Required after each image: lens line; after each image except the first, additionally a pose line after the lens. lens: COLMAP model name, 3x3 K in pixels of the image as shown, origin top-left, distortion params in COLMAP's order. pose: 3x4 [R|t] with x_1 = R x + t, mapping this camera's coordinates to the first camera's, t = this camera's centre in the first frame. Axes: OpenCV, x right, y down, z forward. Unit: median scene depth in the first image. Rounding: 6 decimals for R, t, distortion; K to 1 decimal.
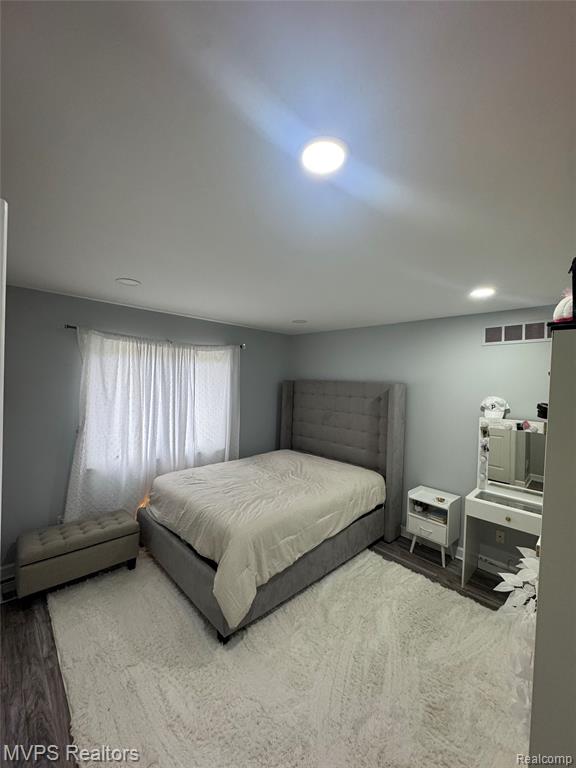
lens RADIAL K [[307.1, 0, 286.4], [0, 307.1, 383.1], [0, 0, 1]] dist [-0.006120, 0.000234]
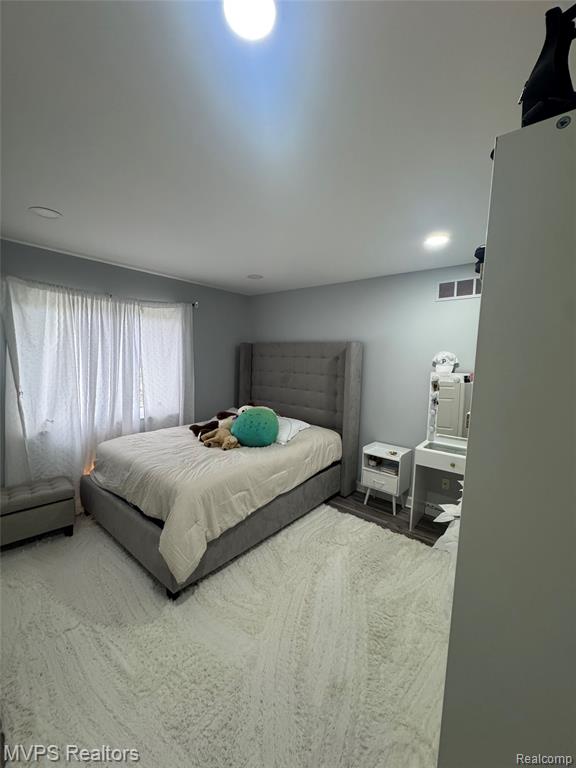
lens RADIAL K [[307.1, 0, 287.3], [0, 307.1, 384.5], [0, 0, 1]] dist [-0.006120, 0.000234]
pose [[0.993565, -0.016559, 0.112043, 0.040435], [0.006946, 0.996301, 0.085652, 0.063938], [-0.113047, -0.084322, 0.990005, 0.038645]]
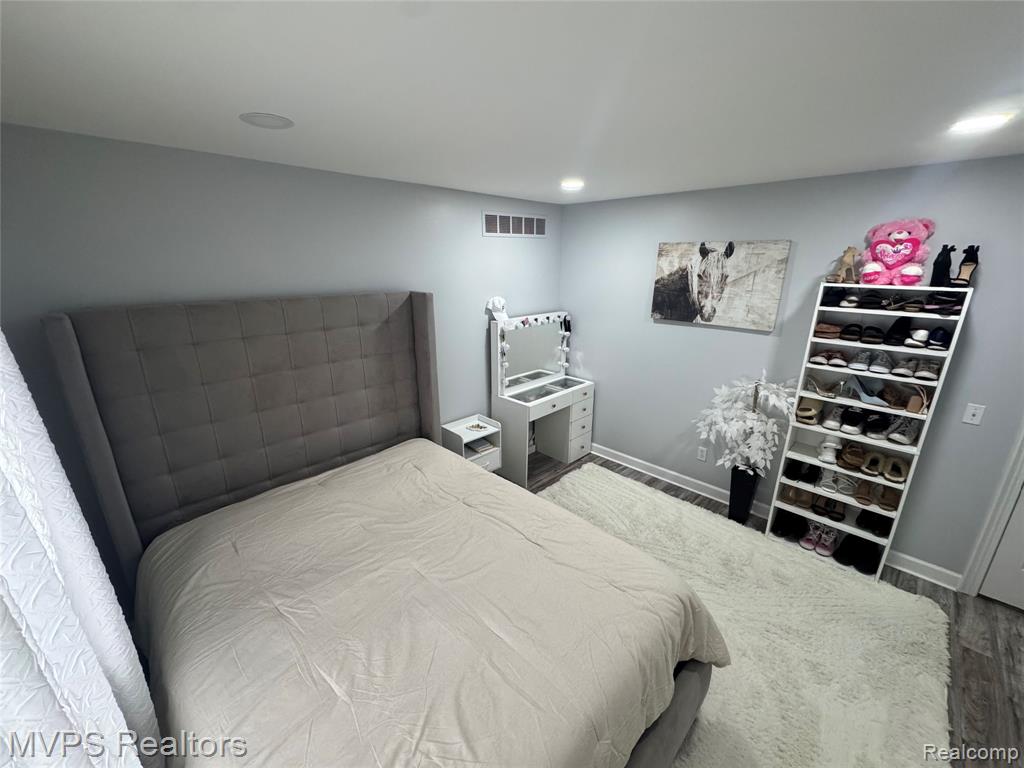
lens RADIAL K [[409.5, 0, 513.3], [0, 409.5, 383.5], [0, 0, 1]] dist [-0.006120, 0.000234]
pose [[-0.037926, -0.318876, 0.947037, -0.583852], [0.004265, 0.947659, 0.319256, -0.102772], [-0.999271, 0.016147, -0.034581, 1.026814]]
